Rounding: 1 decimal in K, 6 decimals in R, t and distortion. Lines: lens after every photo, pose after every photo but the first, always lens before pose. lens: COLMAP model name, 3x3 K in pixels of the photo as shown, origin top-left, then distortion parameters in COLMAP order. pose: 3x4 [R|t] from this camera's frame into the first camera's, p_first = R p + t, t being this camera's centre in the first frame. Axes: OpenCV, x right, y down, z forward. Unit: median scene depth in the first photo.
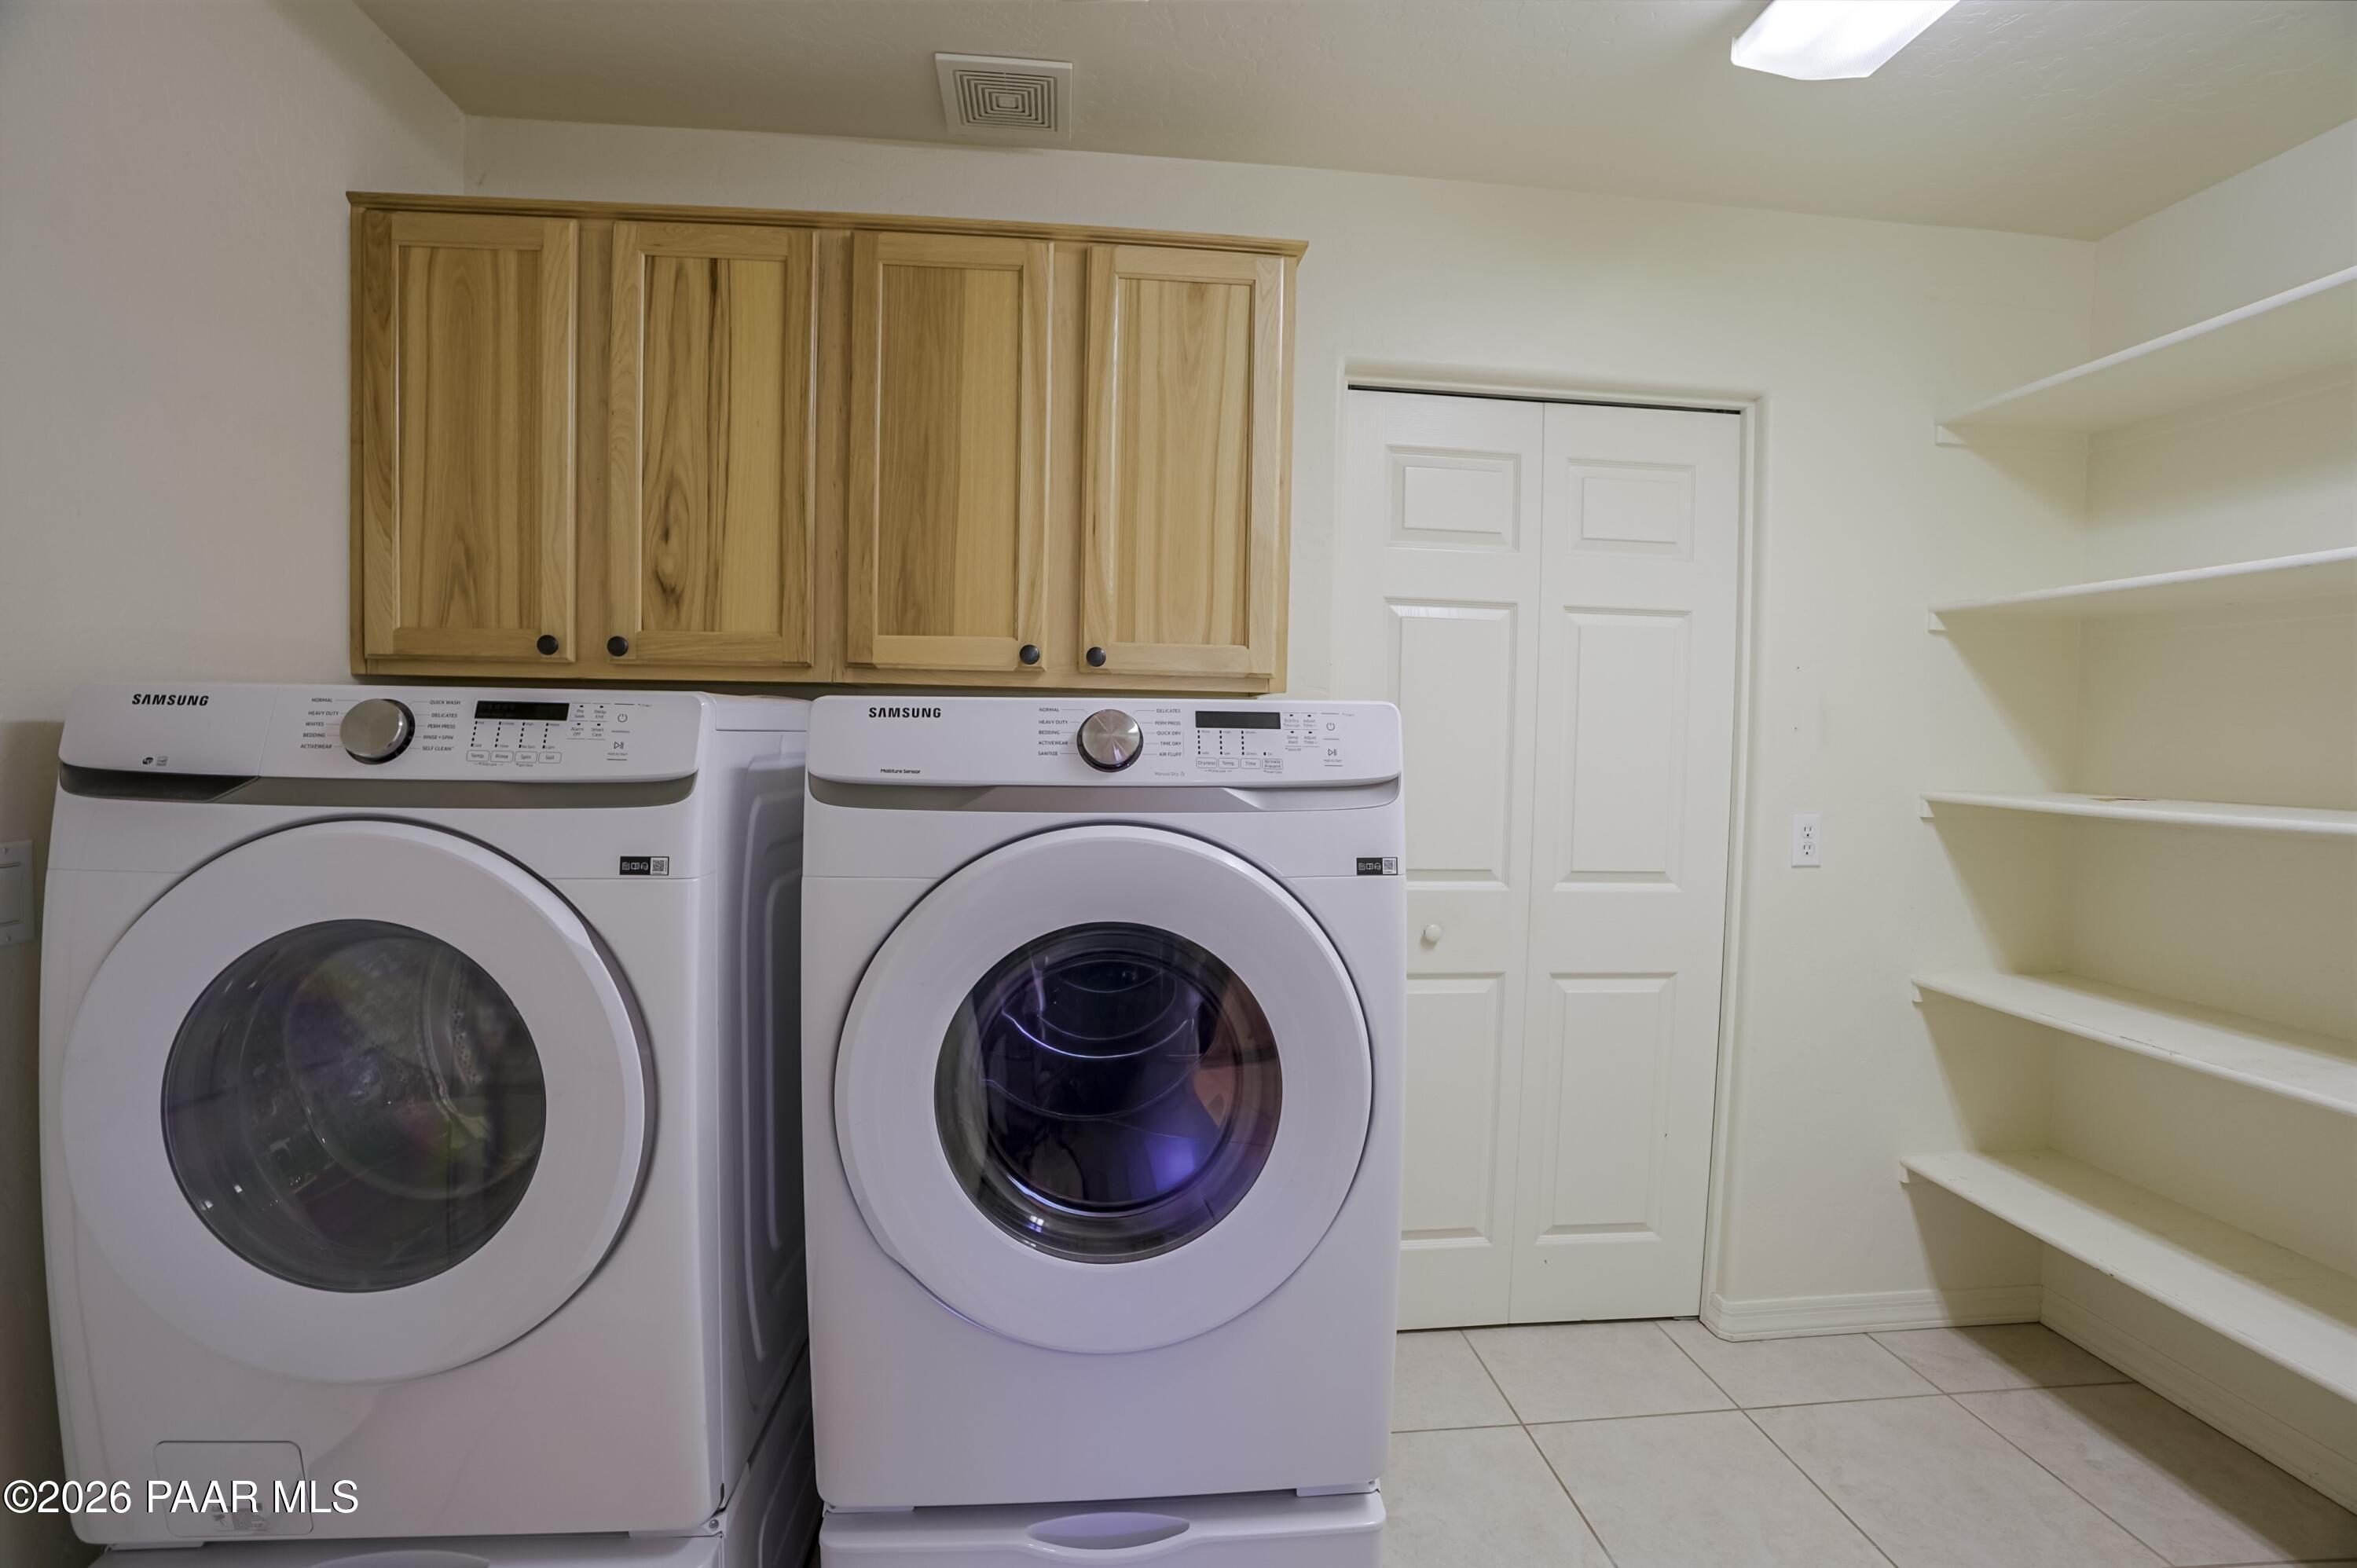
lens RADIAL K [[1090.8, 0, 1178.5], [0, 1090.8, 784.0], [0, 0, 1]] dist [-0.085480, 0.034394]
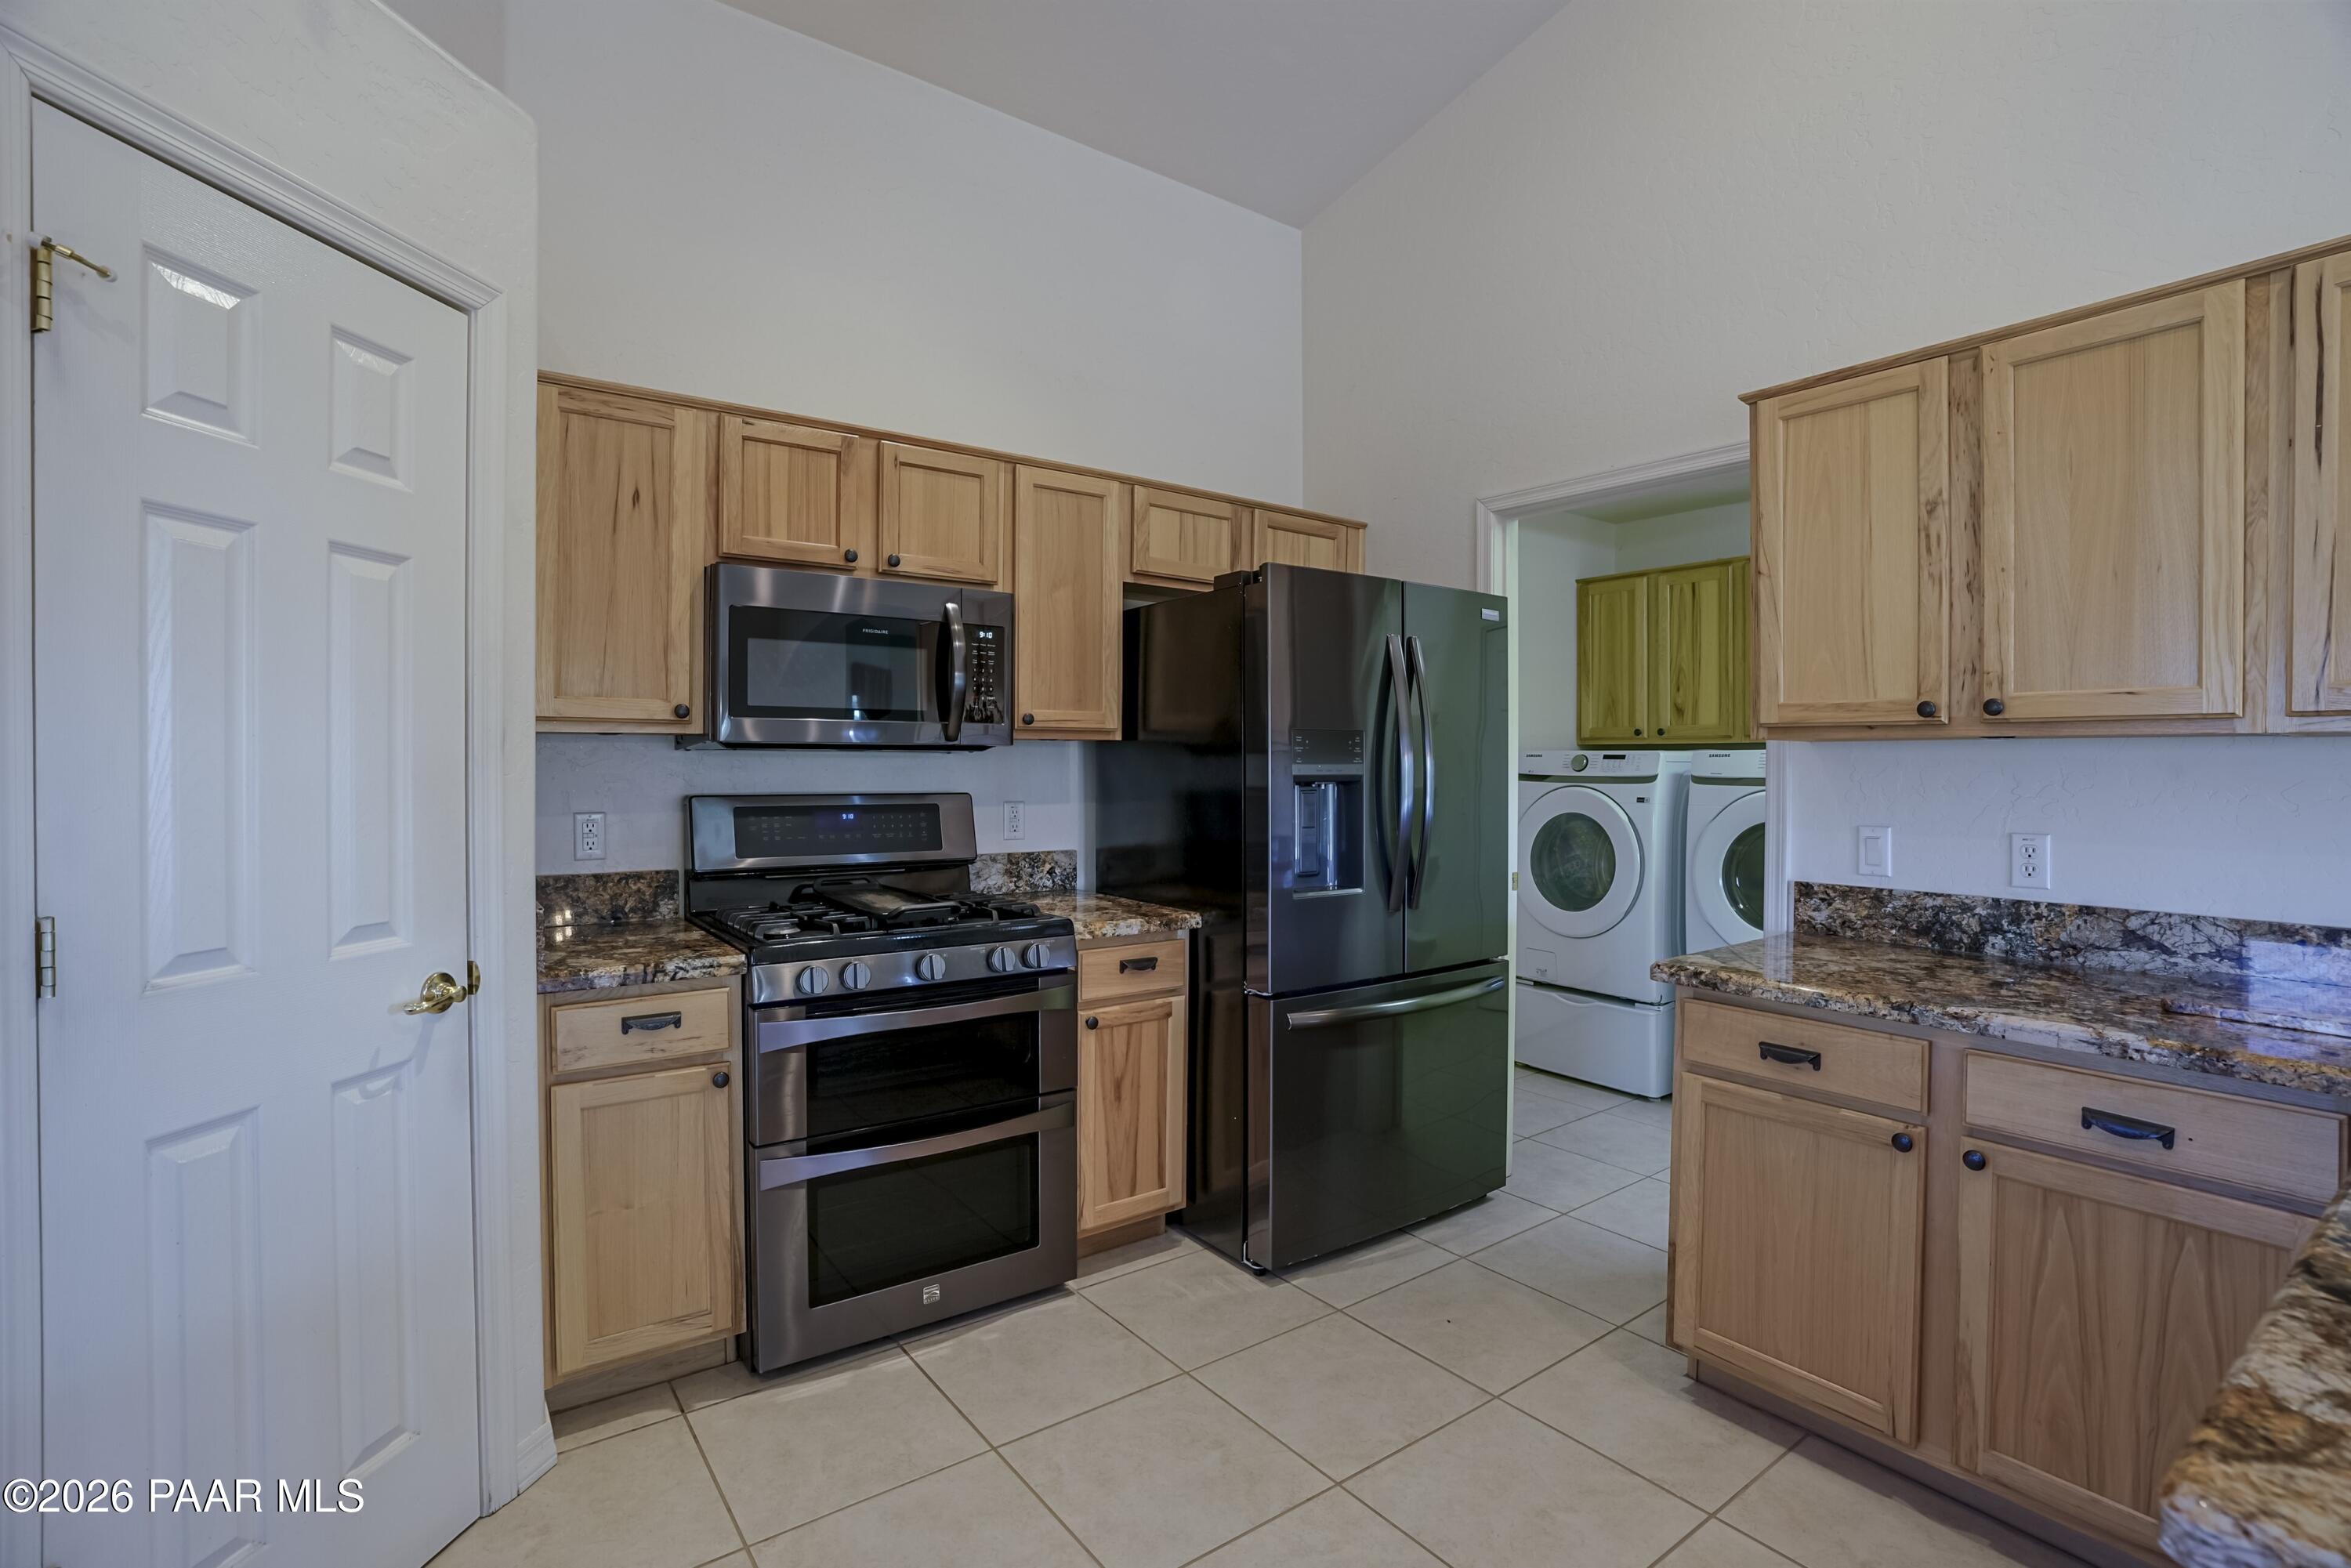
lens RADIAL K [[1094.4, 0, 1187.7], [0, 1094.4, 763.9], [0, 0, 1]] dist [-0.093358, 0.037258]
pose [[0.515697, -0.012218, -0.856684, 1.288264], [-0.034945, 0.998766, -0.035280, 0.097495], [0.856058, 0.048130, 0.514634, -1.543748]]
